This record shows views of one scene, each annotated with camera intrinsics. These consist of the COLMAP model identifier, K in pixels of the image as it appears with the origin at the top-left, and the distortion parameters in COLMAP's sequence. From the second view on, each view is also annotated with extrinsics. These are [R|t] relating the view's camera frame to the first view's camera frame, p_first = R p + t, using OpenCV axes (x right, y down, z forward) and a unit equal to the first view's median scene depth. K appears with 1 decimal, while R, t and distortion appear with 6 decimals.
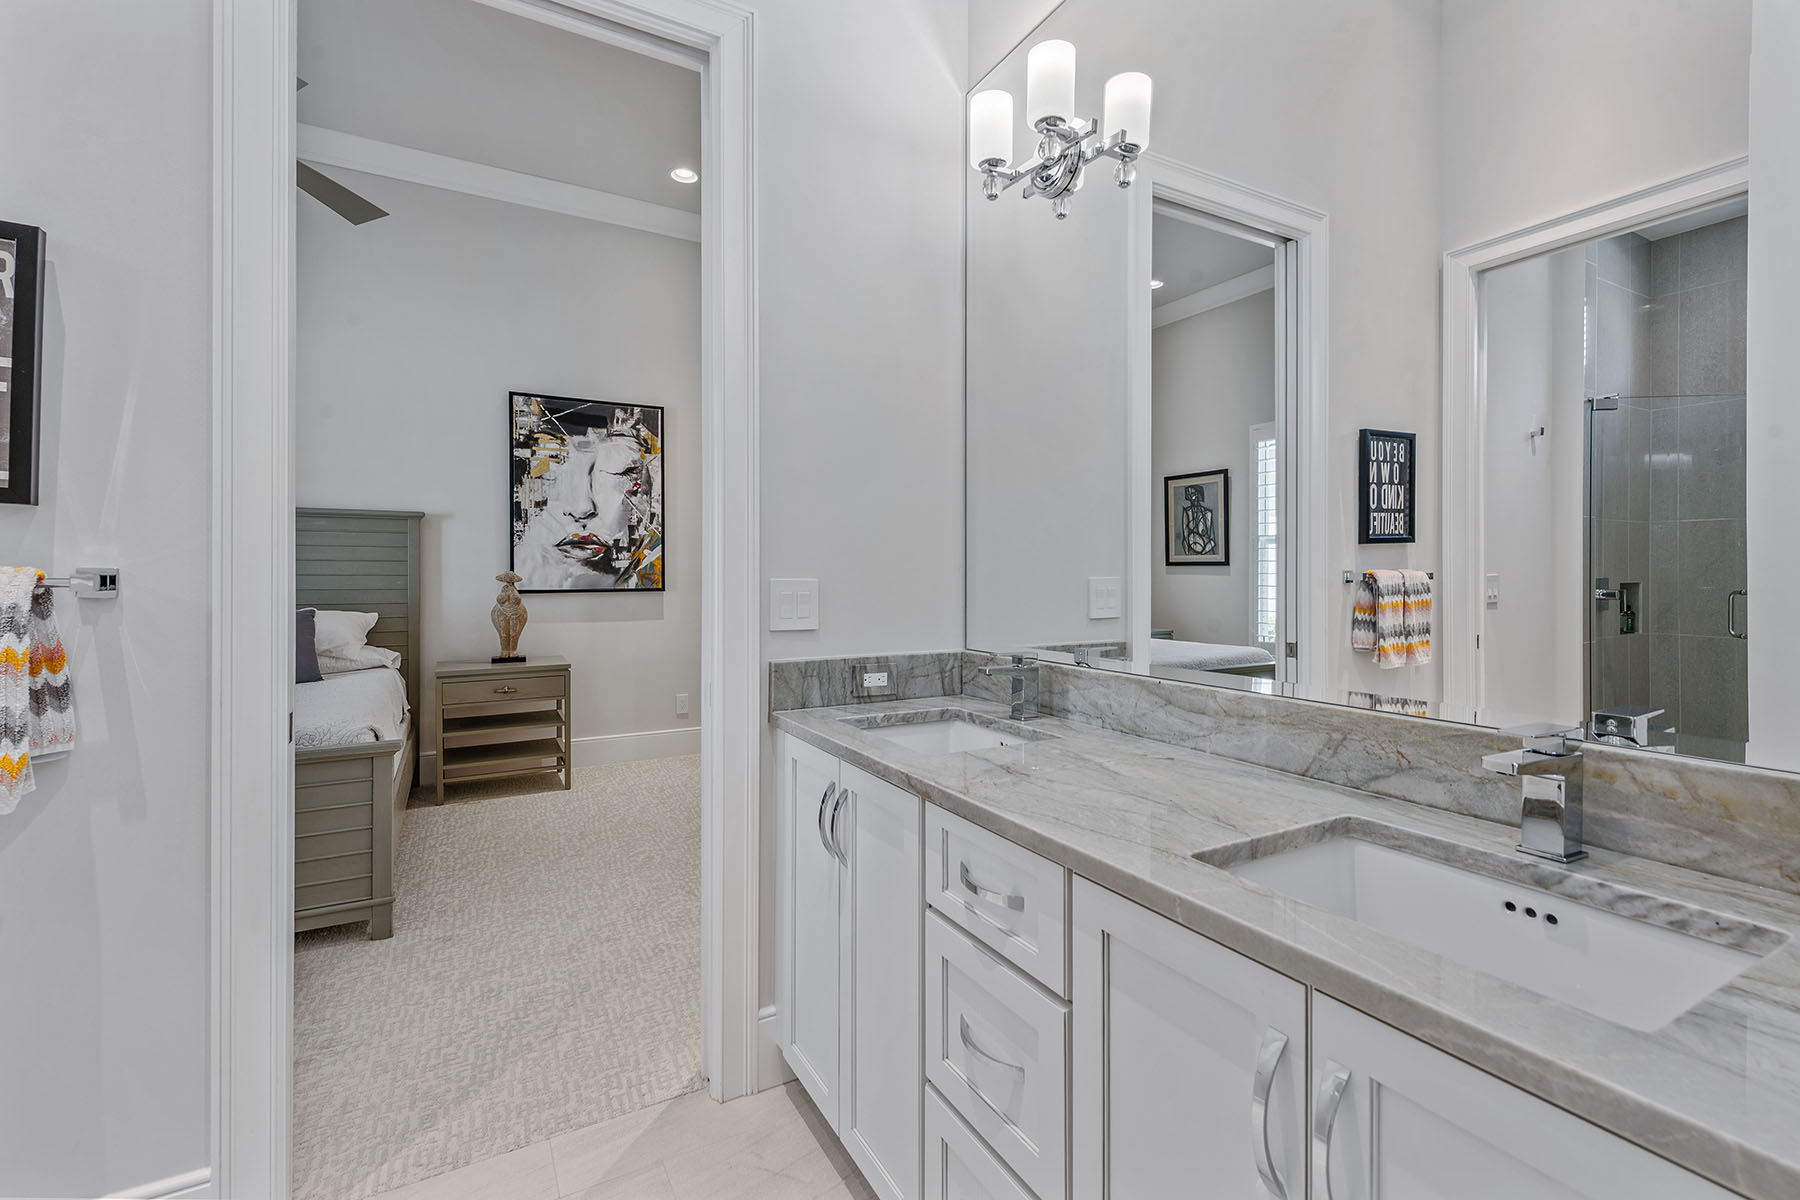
lens RADIAL K [[772.3, 0, 899.0], [0, 772.3, 573.1], [0, 0, 1]] dist [0.000387, -0.006267]
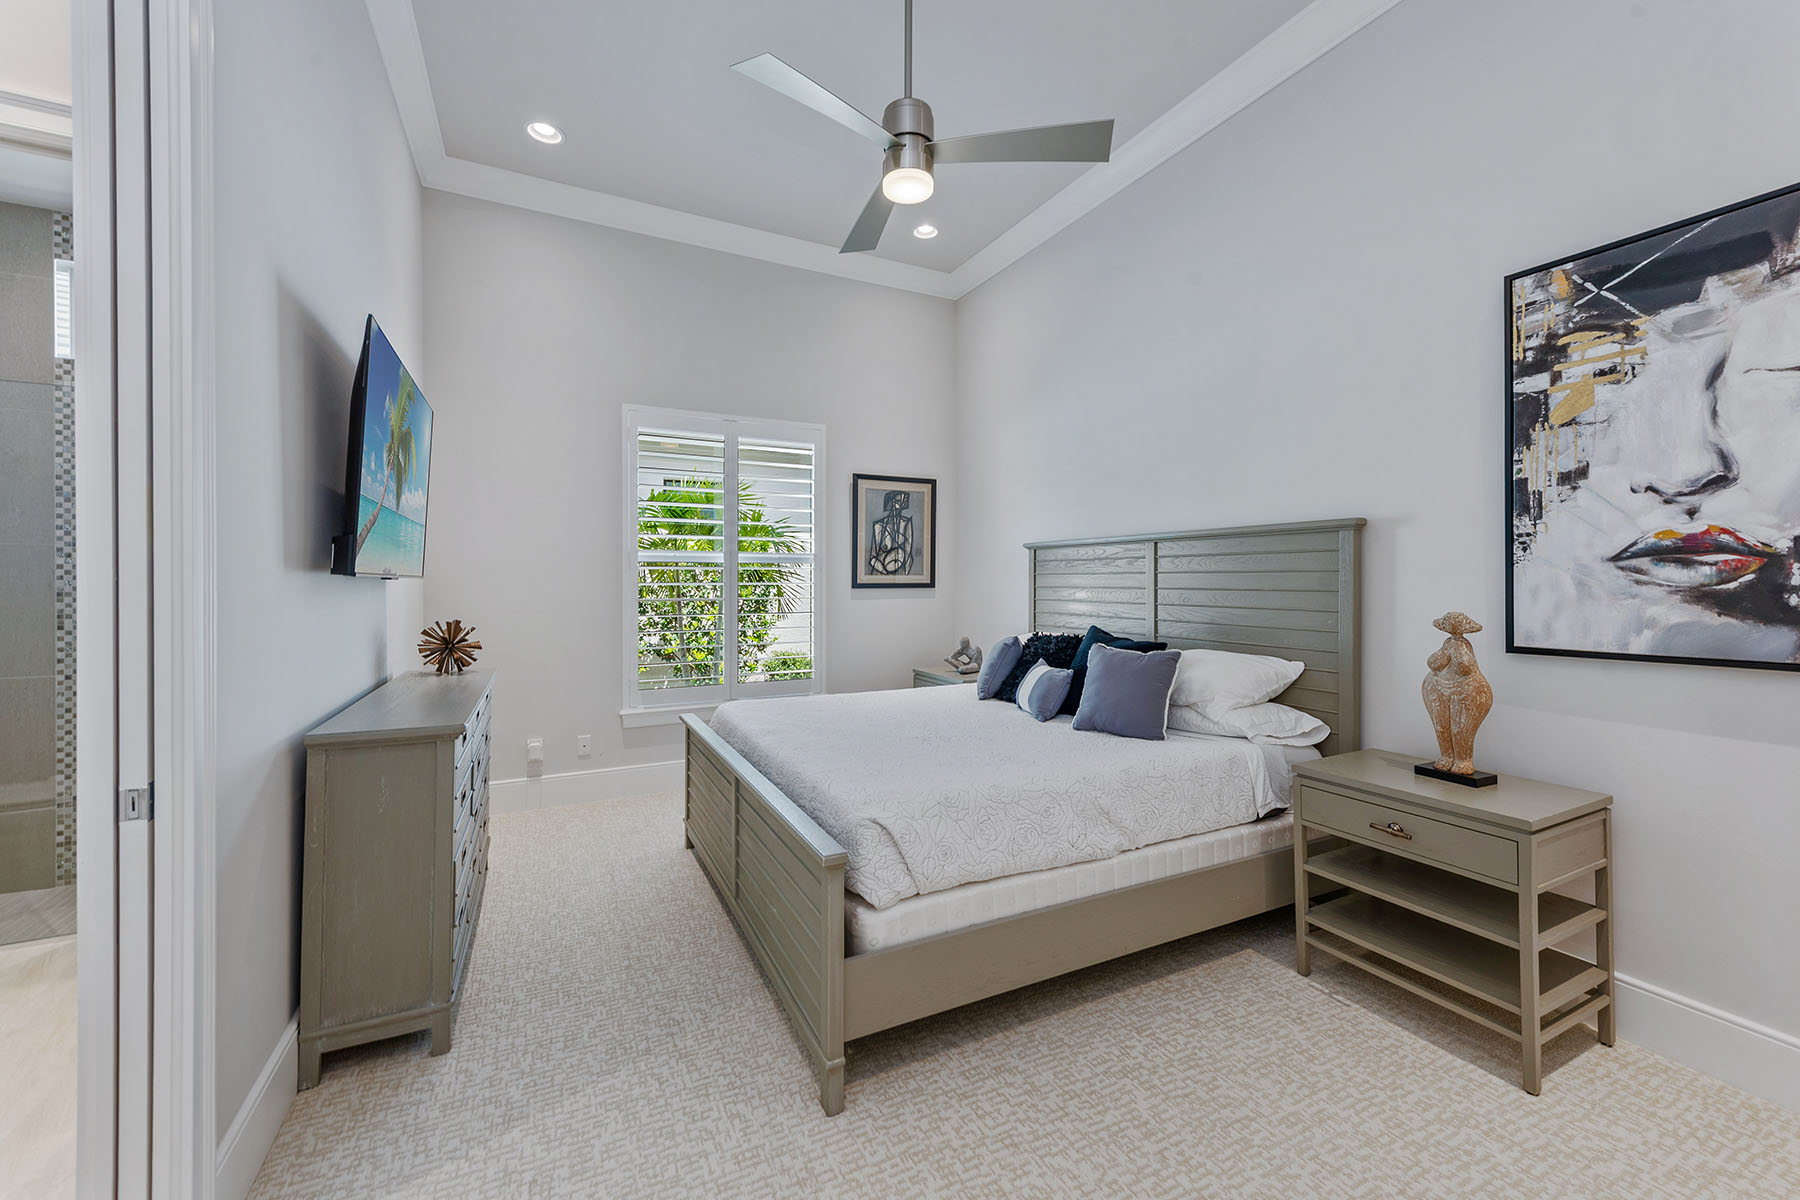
lens RADIAL K [[705.6, 0, 901.0], [0, 705.6, 587.4], [0, 0, 1]] dist [0.000908, -0.000173]
pose [[-0.041608, 0.004769, -0.999123, 0.005930], [-0.002047, 0.999986, 0.004859, -0.019783], [0.999132, 0.002247, -0.041598, 0.591456]]
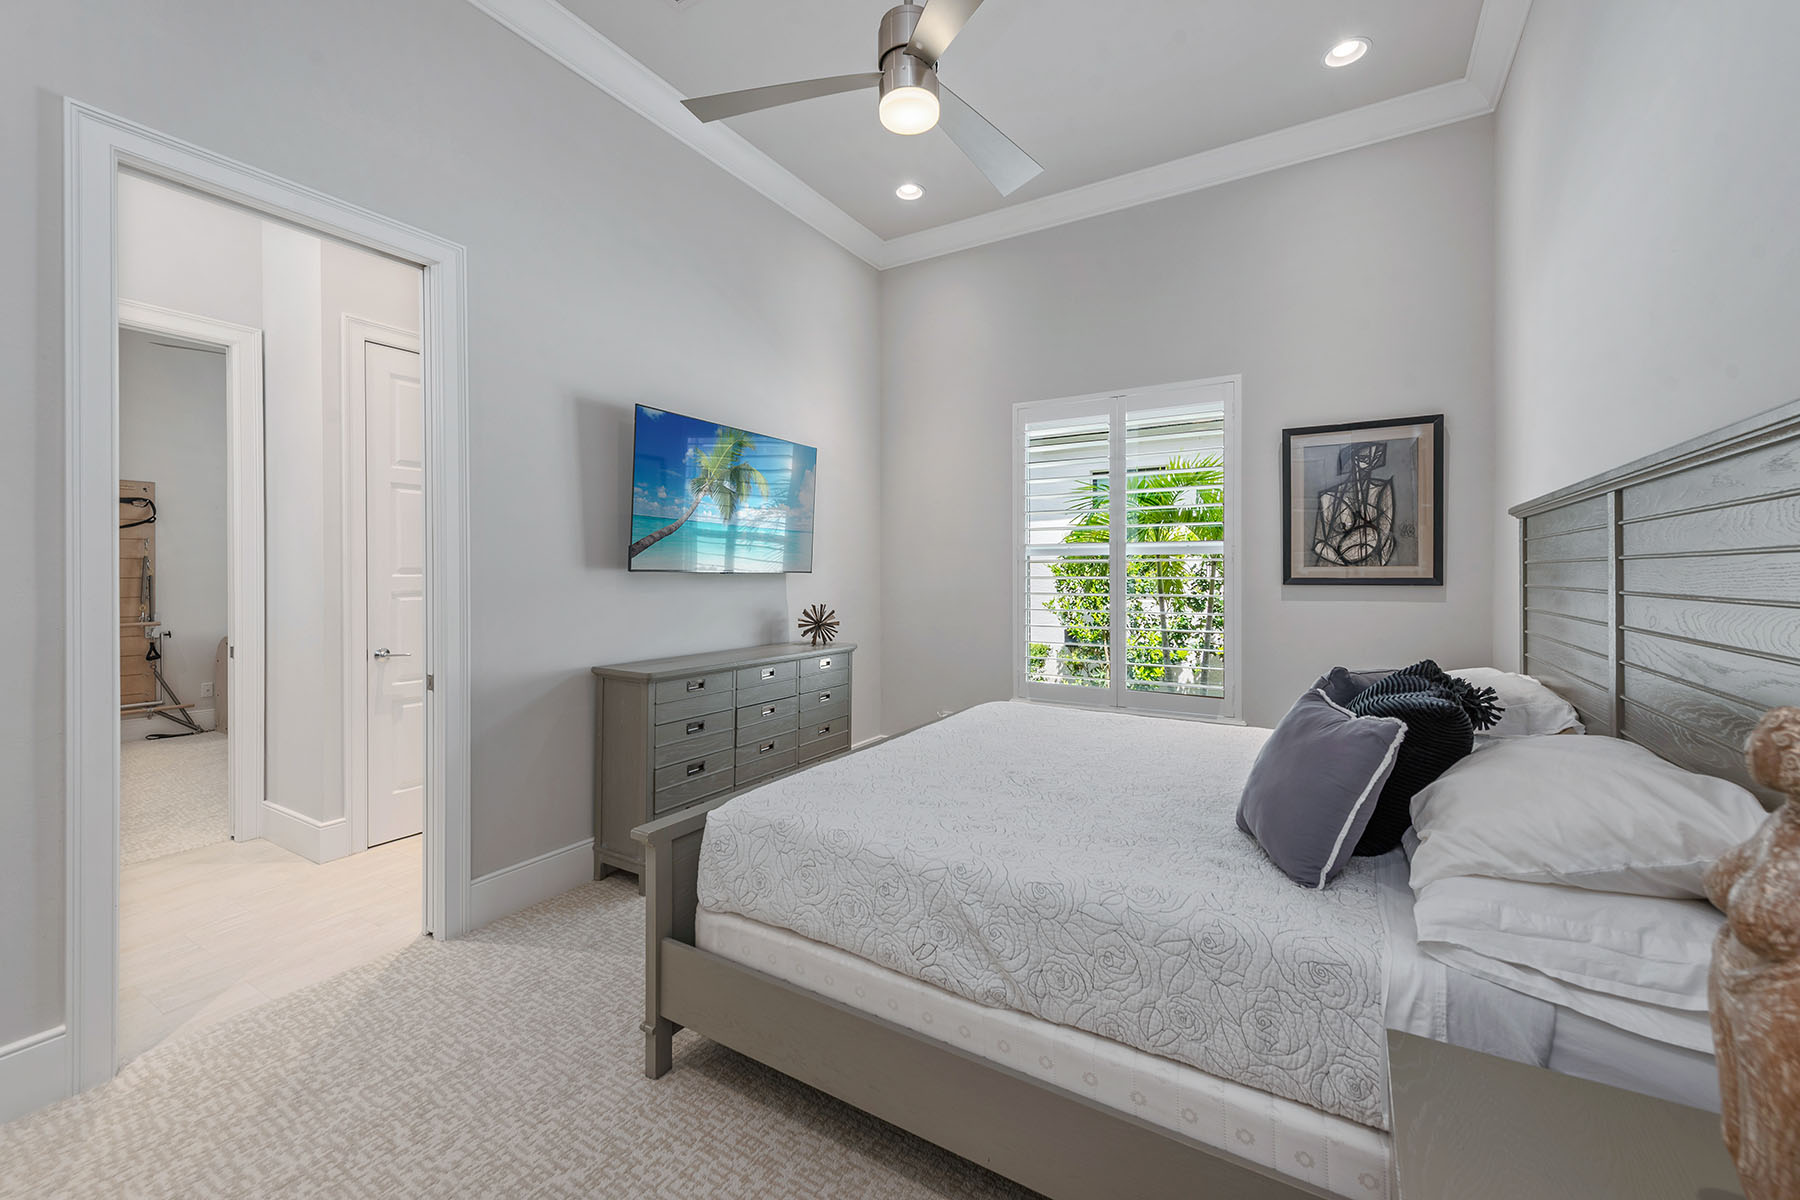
lens RADIAL K [[722.0, 0, 899.0], [0, 722.0, 569.0], [0, 0, 1]] dist [0.001665, 0.000241]
pose [[-0.869971, -0.006465, -0.493061, -0.278537], [-0.003700, 0.999971, -0.006584, -0.023306], [0.493090, -0.003904, -0.869970, 0.960373]]
